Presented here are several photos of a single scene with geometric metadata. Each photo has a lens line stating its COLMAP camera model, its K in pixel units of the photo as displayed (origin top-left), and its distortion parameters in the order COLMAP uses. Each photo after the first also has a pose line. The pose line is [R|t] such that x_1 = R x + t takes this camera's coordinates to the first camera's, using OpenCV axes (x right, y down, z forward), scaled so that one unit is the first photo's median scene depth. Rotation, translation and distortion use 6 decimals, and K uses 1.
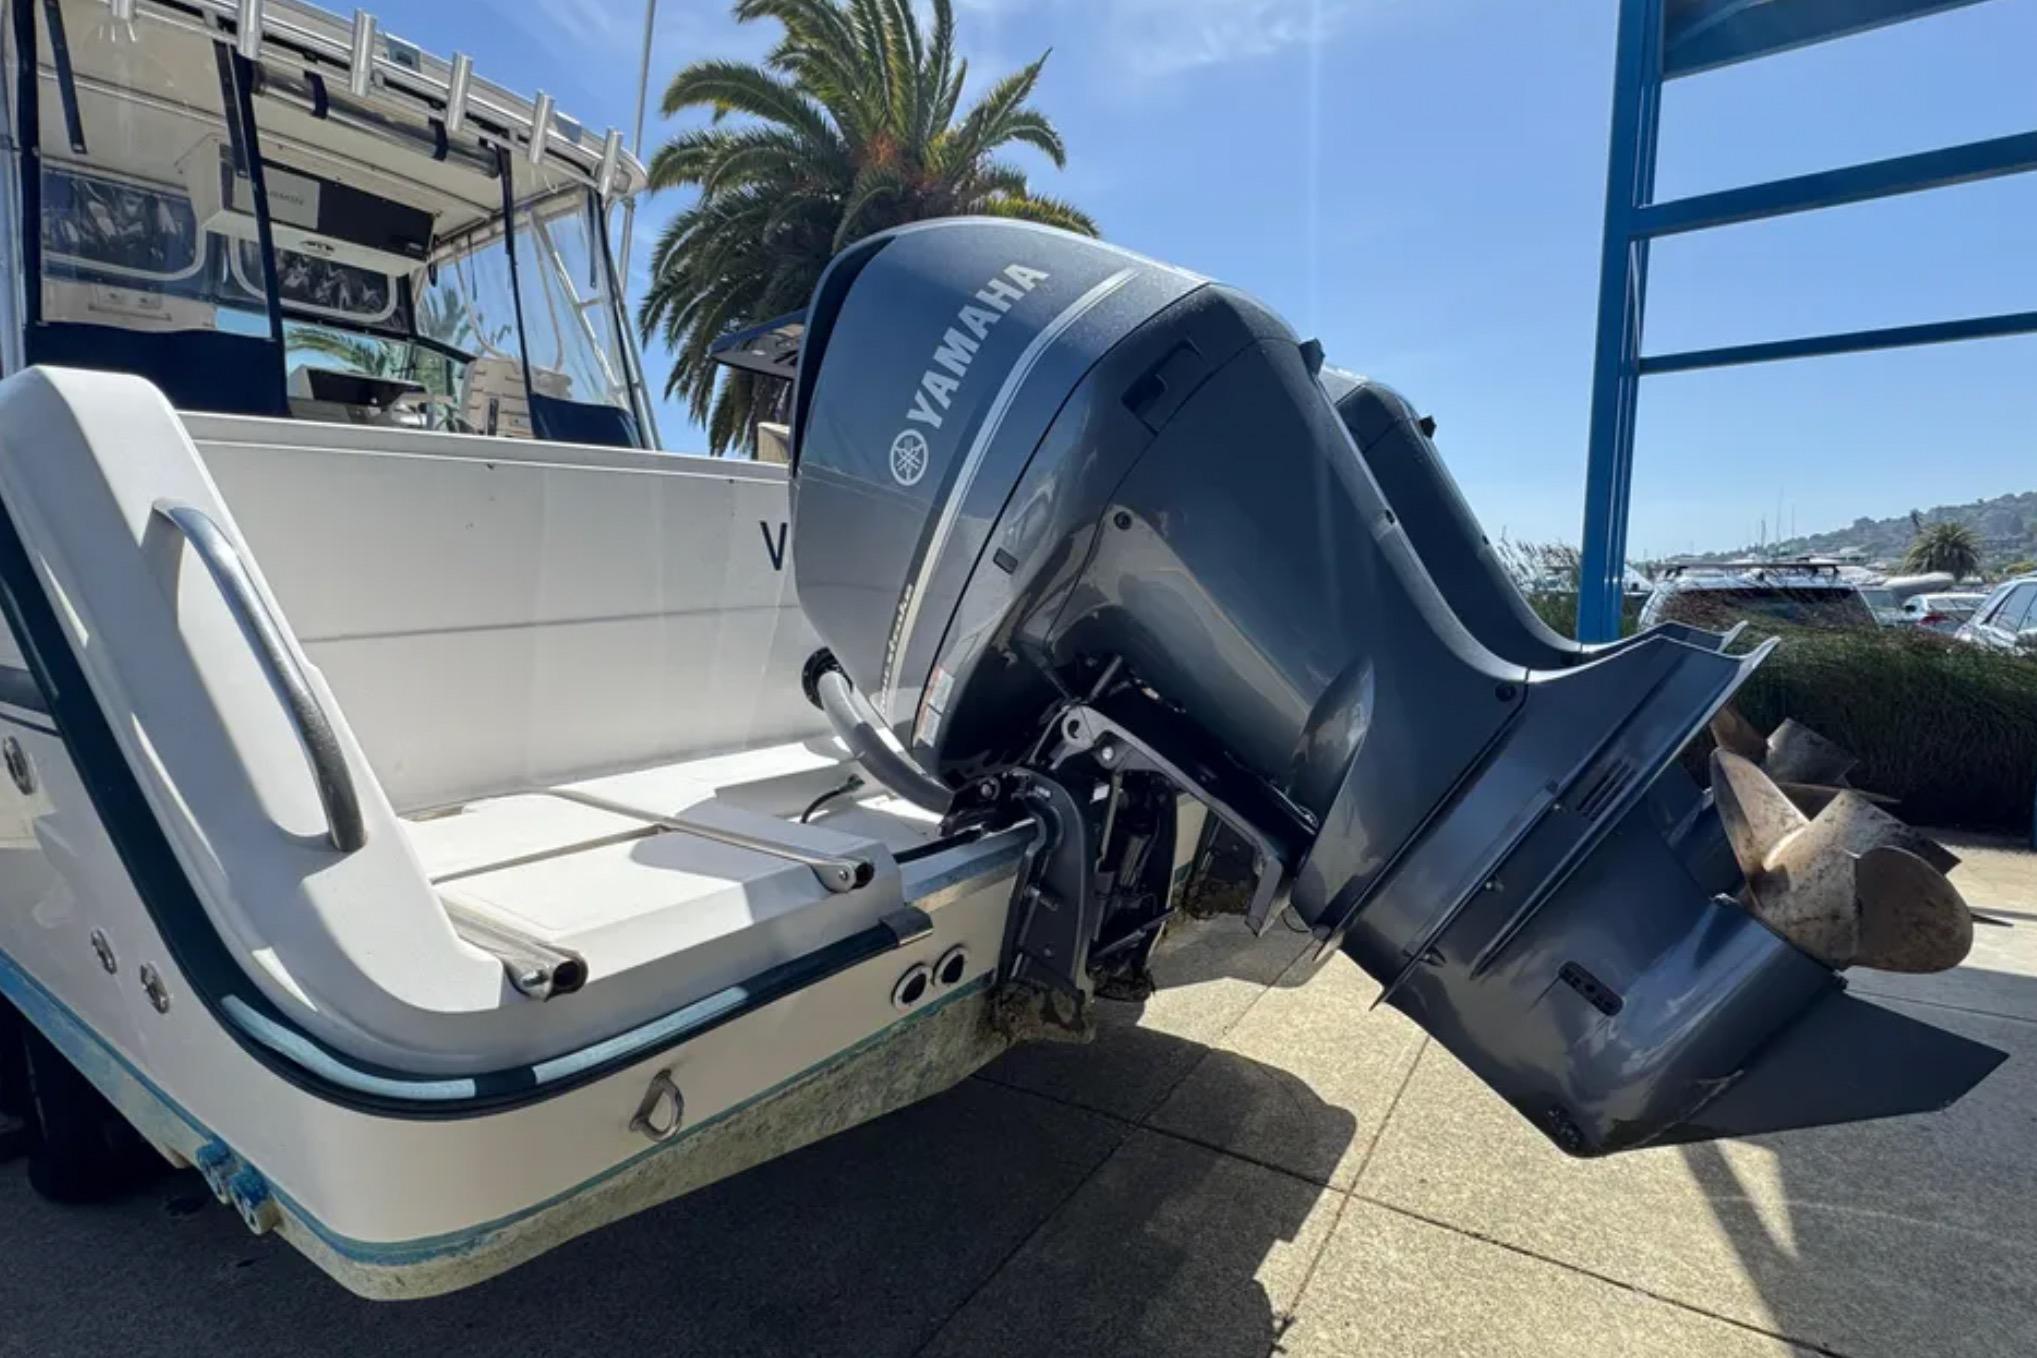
lens RADIAL K [[857.5, 0, 1057.4], [0, 857.5, 715.8], [0, 0, 1]] dist [0.000215, 0.000435]
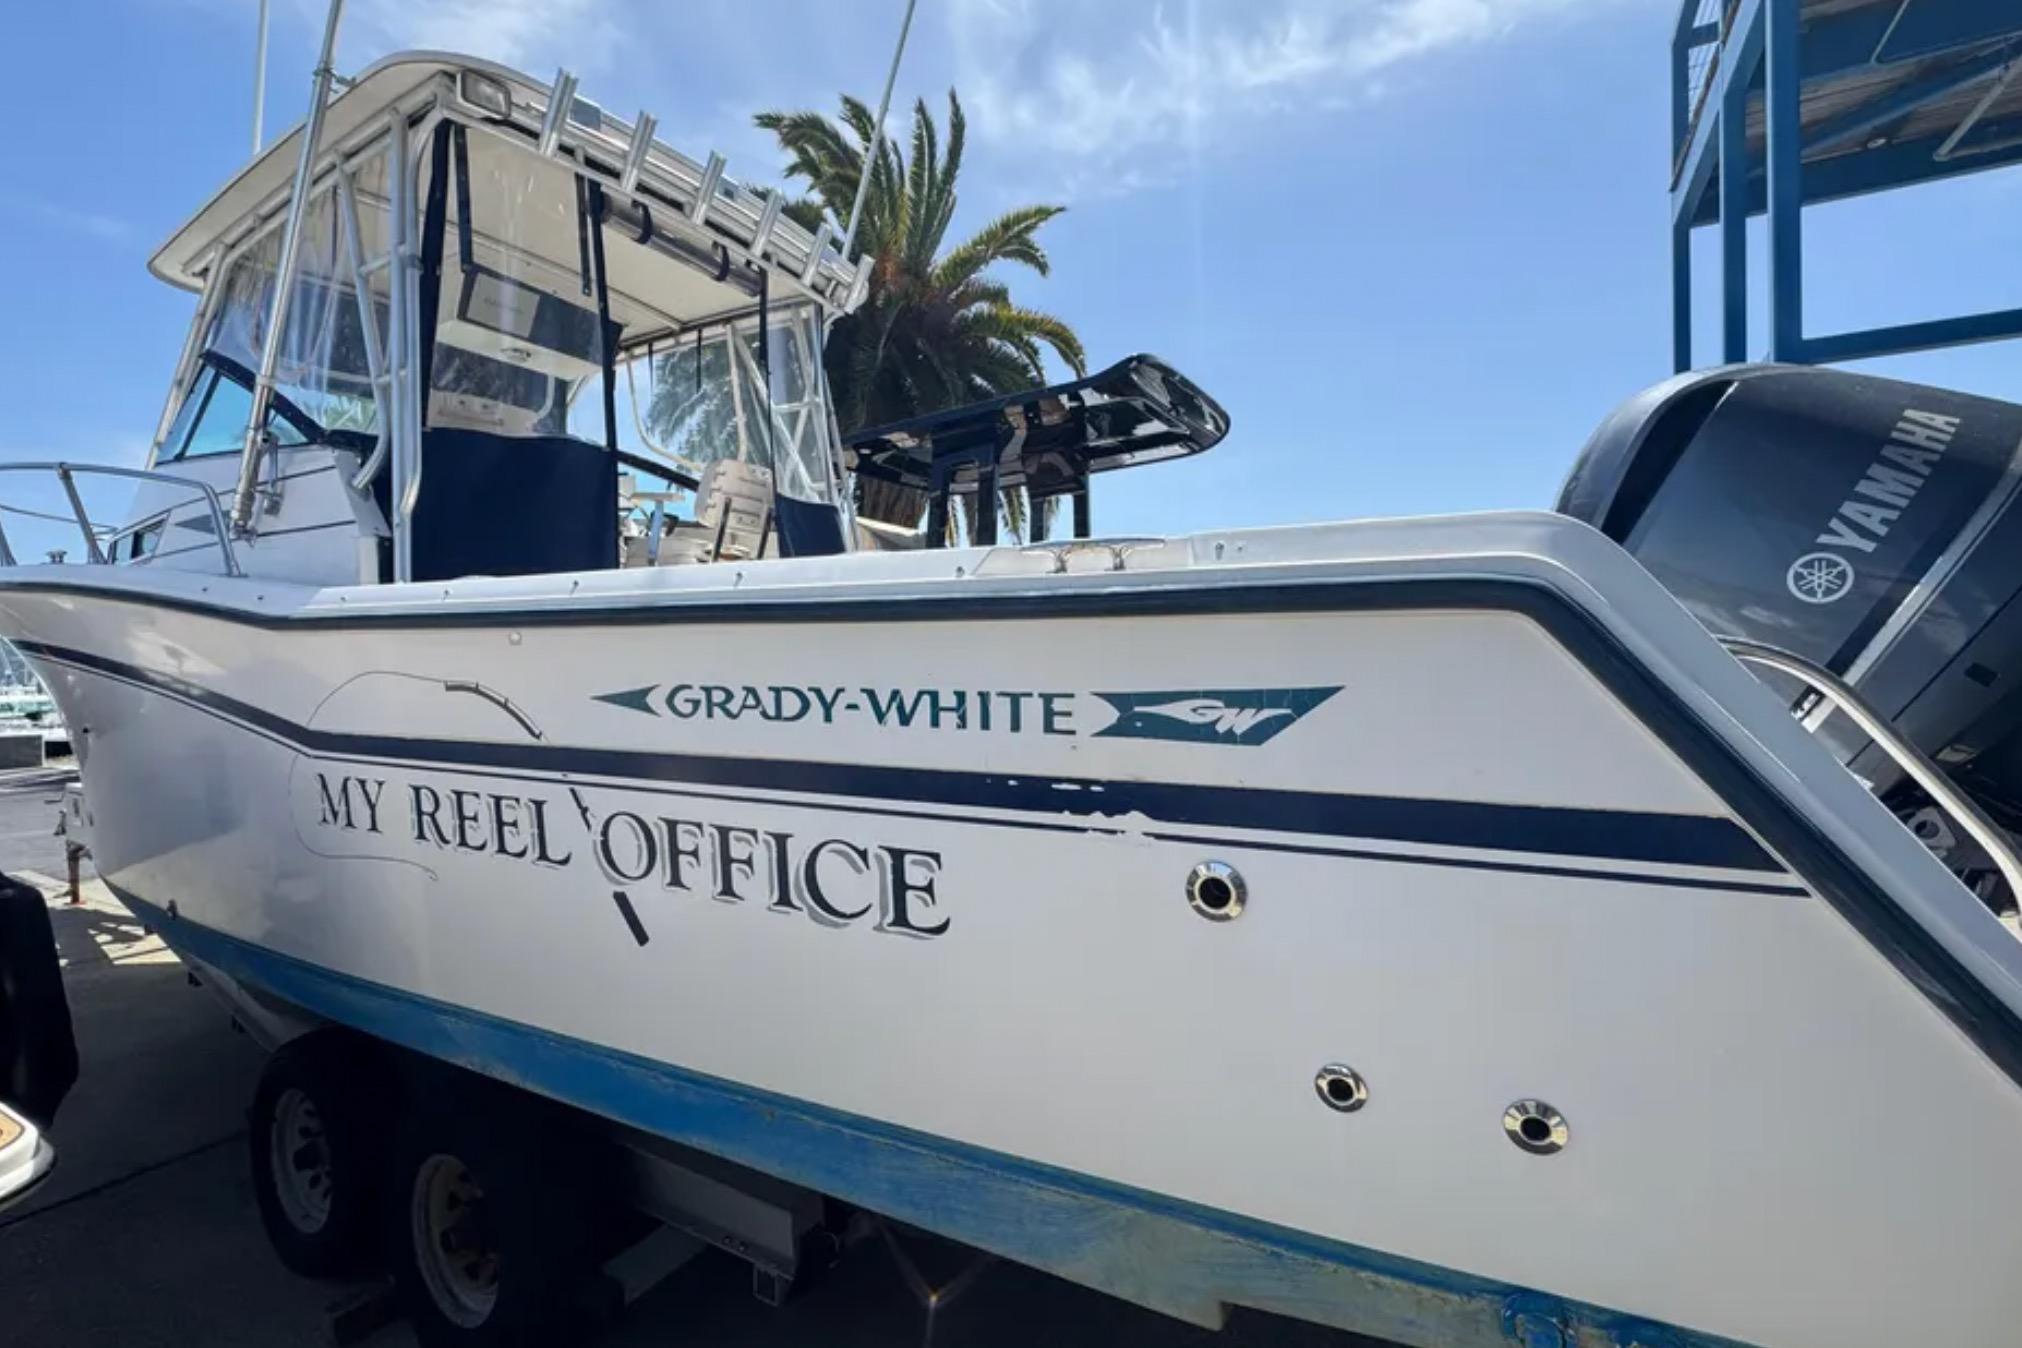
lens RADIAL K [[867.5, 0, 979.0], [0, 867.5, 689.0], [0, 0, 1]] dist [0.000152, -0.000477]
pose [[0.998965, -0.003719, 0.045324, -0.376445], [0.009454, 0.991859, -0.126991, -0.009856], [-0.044482, 0.127288, 0.990868, -0.004837]]
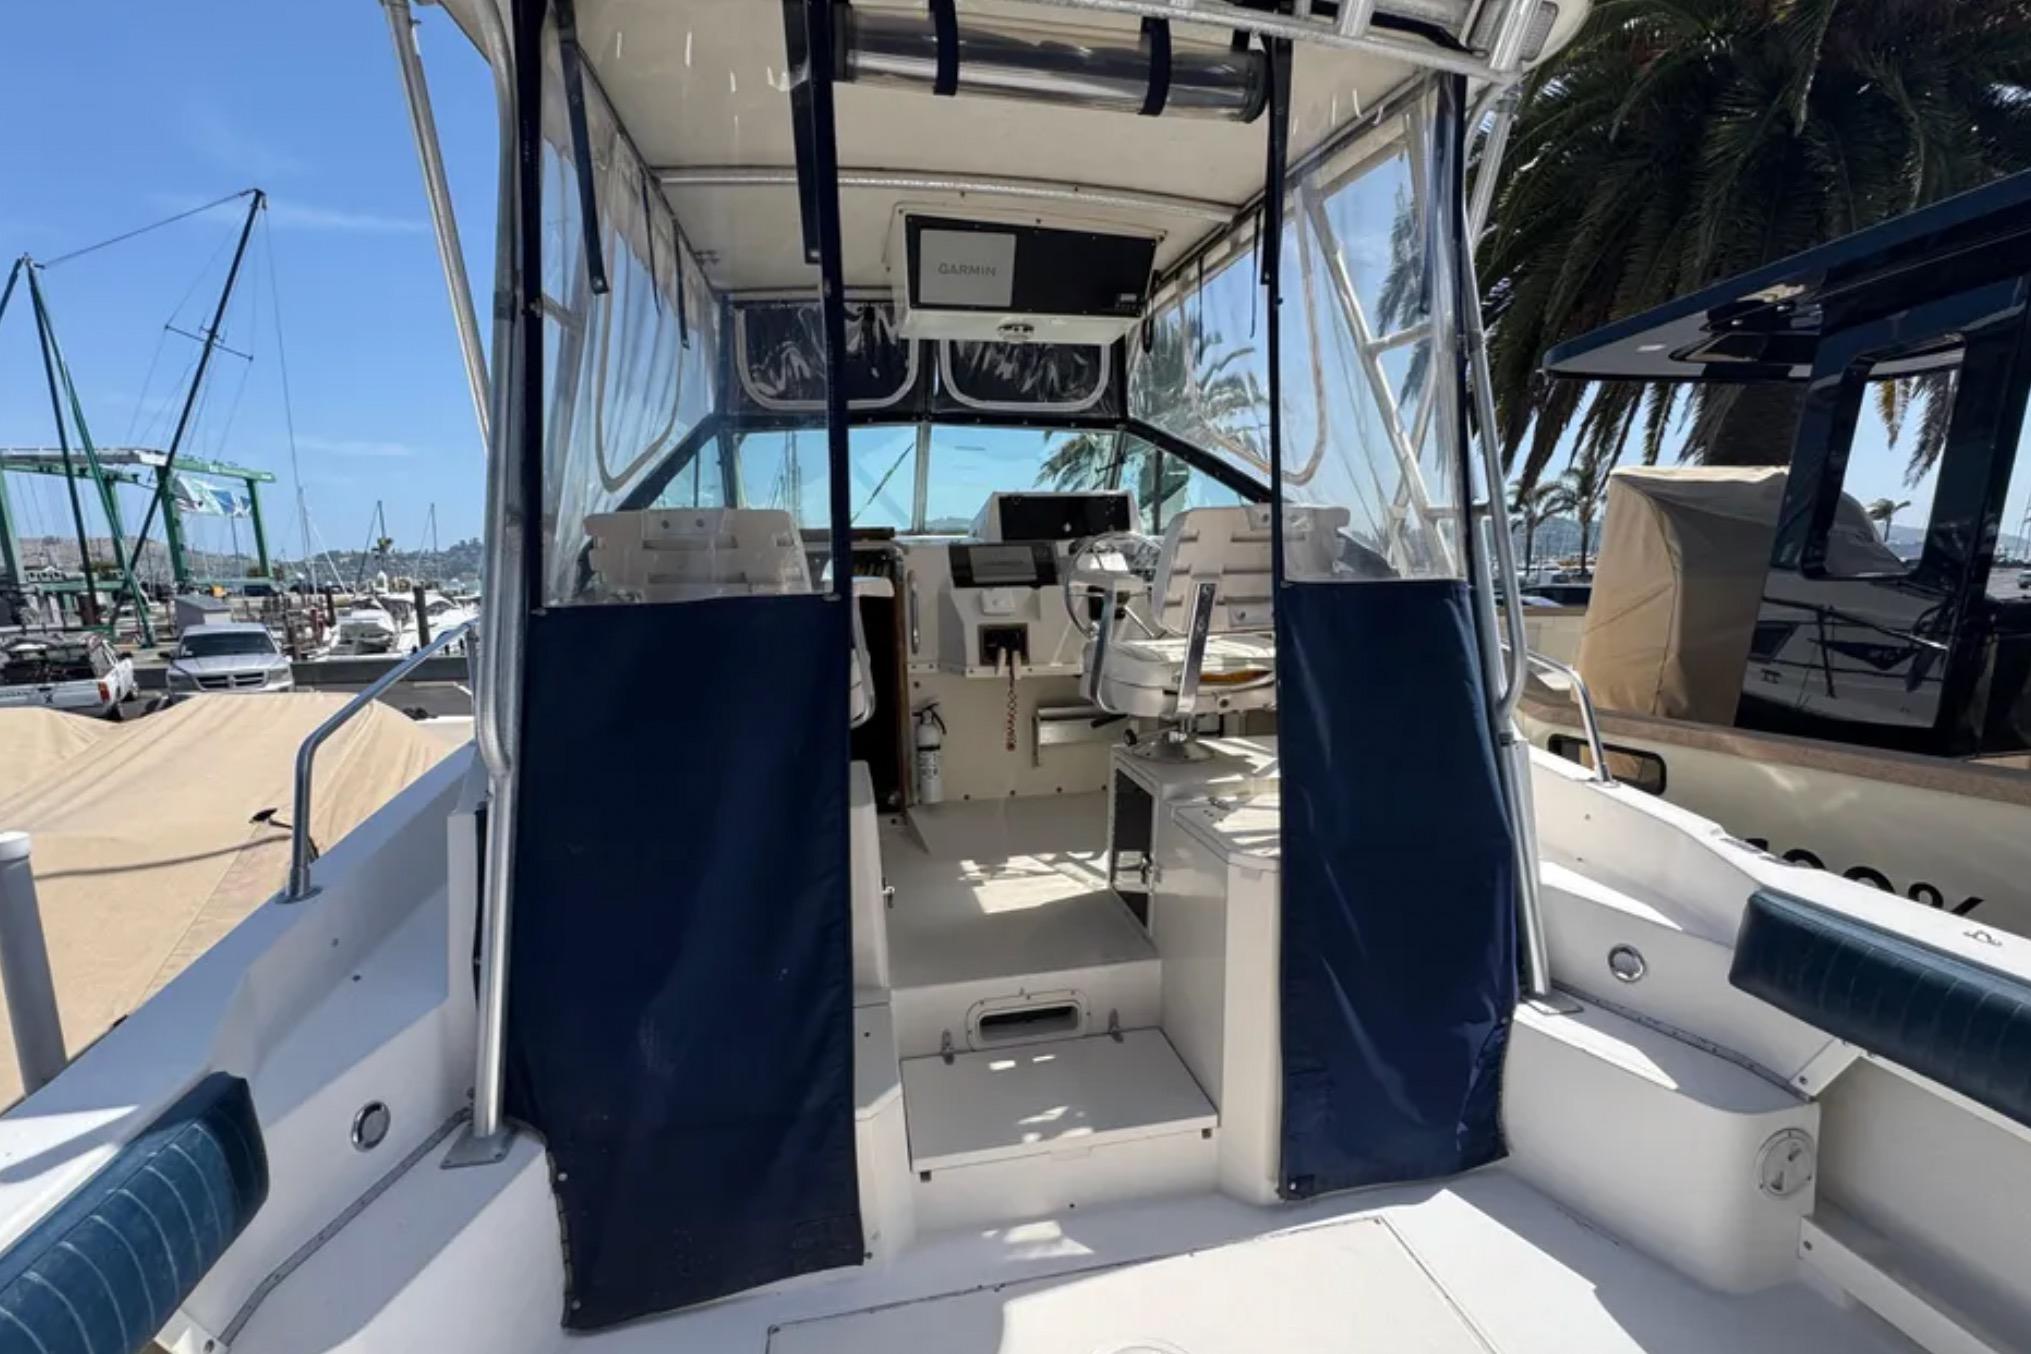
lens RADIAL K [[854.9, 0, 1054.3], [0, 854.9, 713.7], [0, 0, 1]] dist [0.000215, 0.000435]
pose [[0.736673, 0.109040, -0.667400, -0.354525], [-0.082159, 0.994035, 0.071719, -0.302018], [0.671240, 0.002000, 0.741238, 0.529459]]
